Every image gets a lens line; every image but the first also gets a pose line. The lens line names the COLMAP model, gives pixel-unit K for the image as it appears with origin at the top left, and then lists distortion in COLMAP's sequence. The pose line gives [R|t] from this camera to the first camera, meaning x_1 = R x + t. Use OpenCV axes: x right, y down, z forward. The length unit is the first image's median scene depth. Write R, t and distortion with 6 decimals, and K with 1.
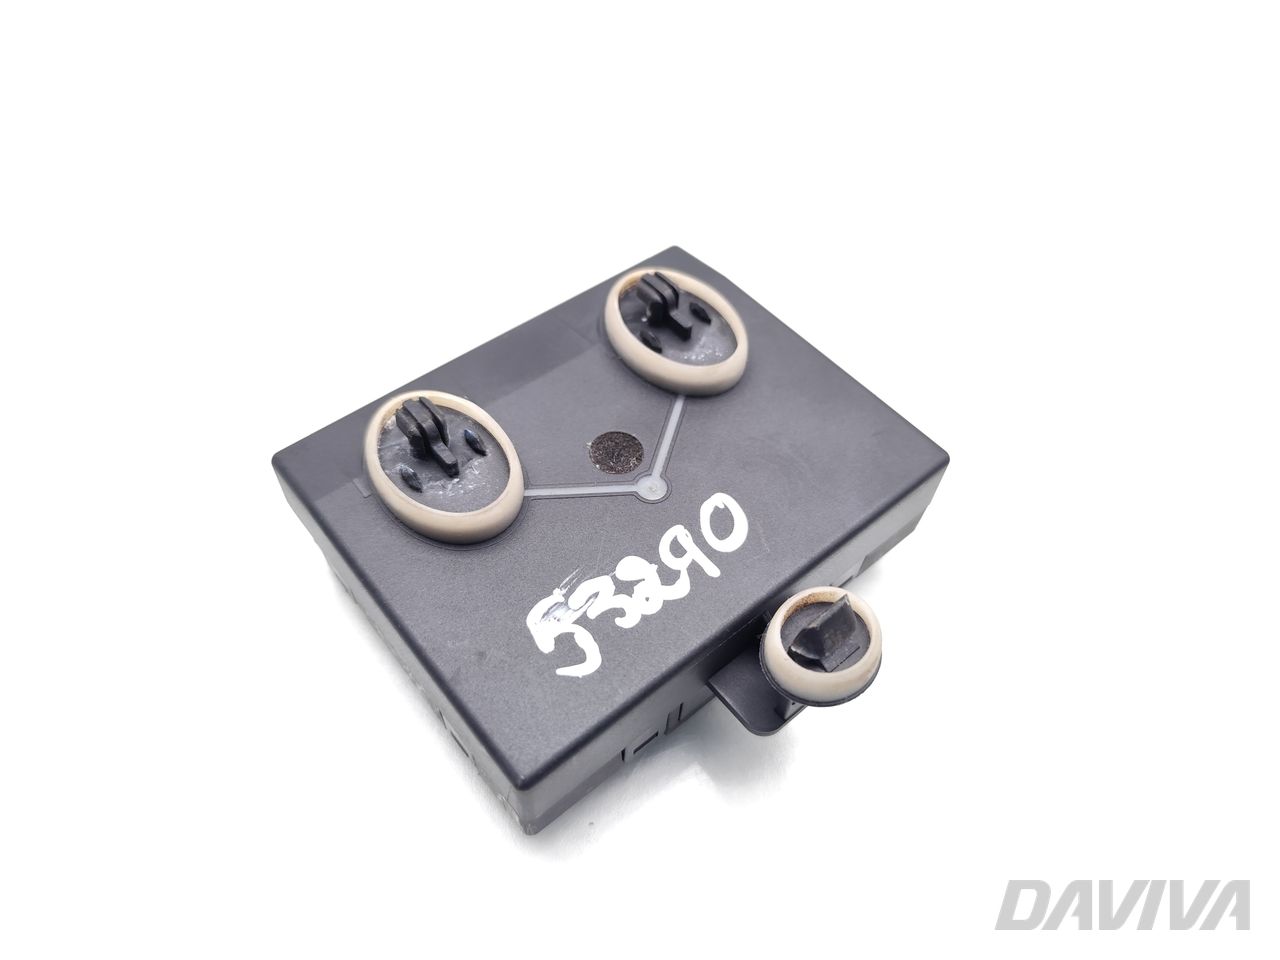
lens RADIAL K [[954.5, 0, 640.0], [0, 954.5, 480.0], [0, 0, 1]] dist [0.001976, -0.000124]
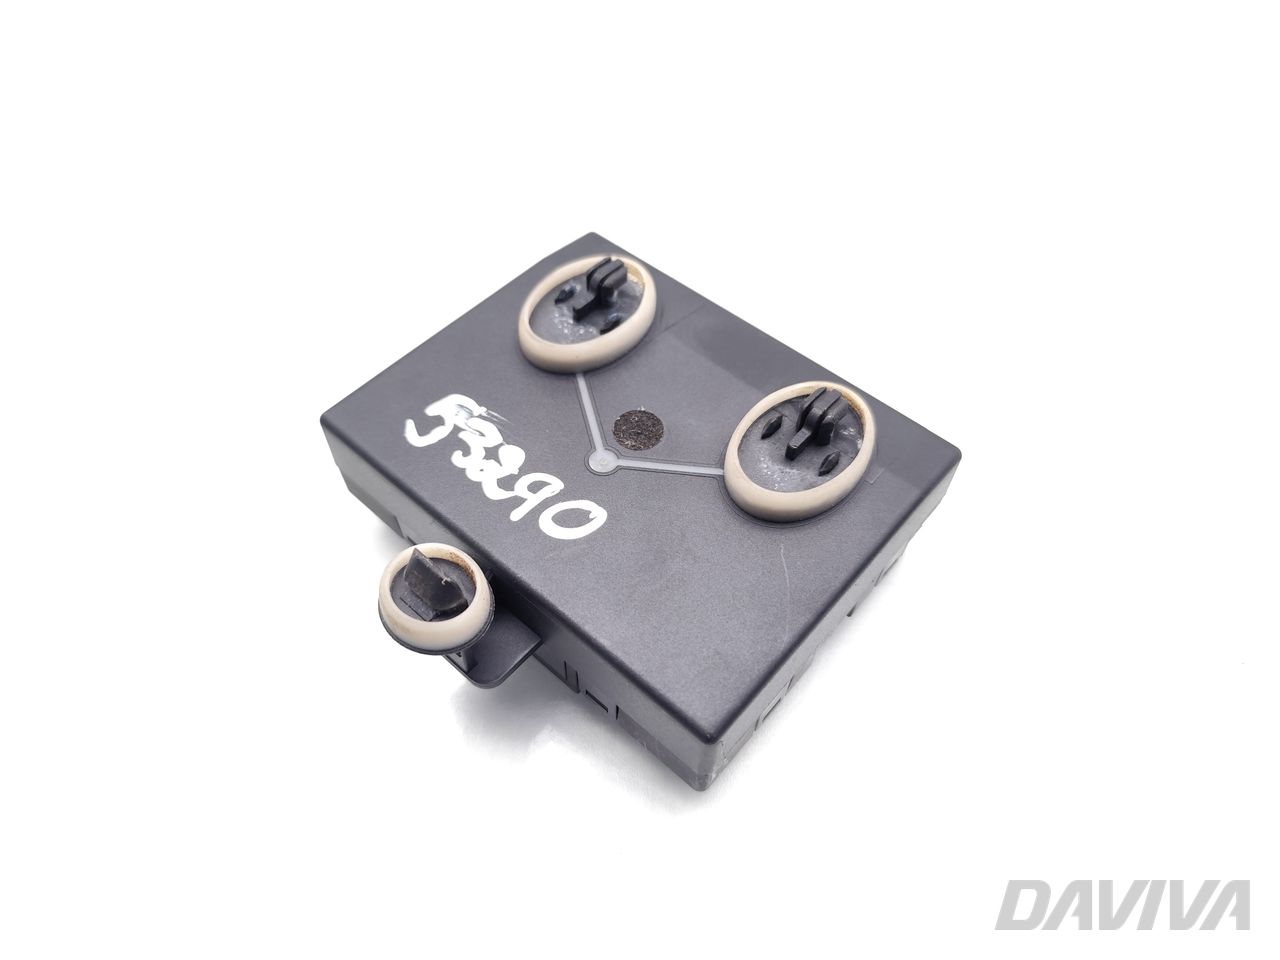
lens RADIAL K [[923.1, 0, 649.4], [0, 923.1, 485.4], [0, 0, 1]] dist [0.001787, -0.000634]
pose [[0.149001, 0.781334, -0.606065, 0.706440], [-0.786464, 0.465159, 0.406327, -0.465187], [0.599394, 0.416105, 0.683800, 0.353474]]
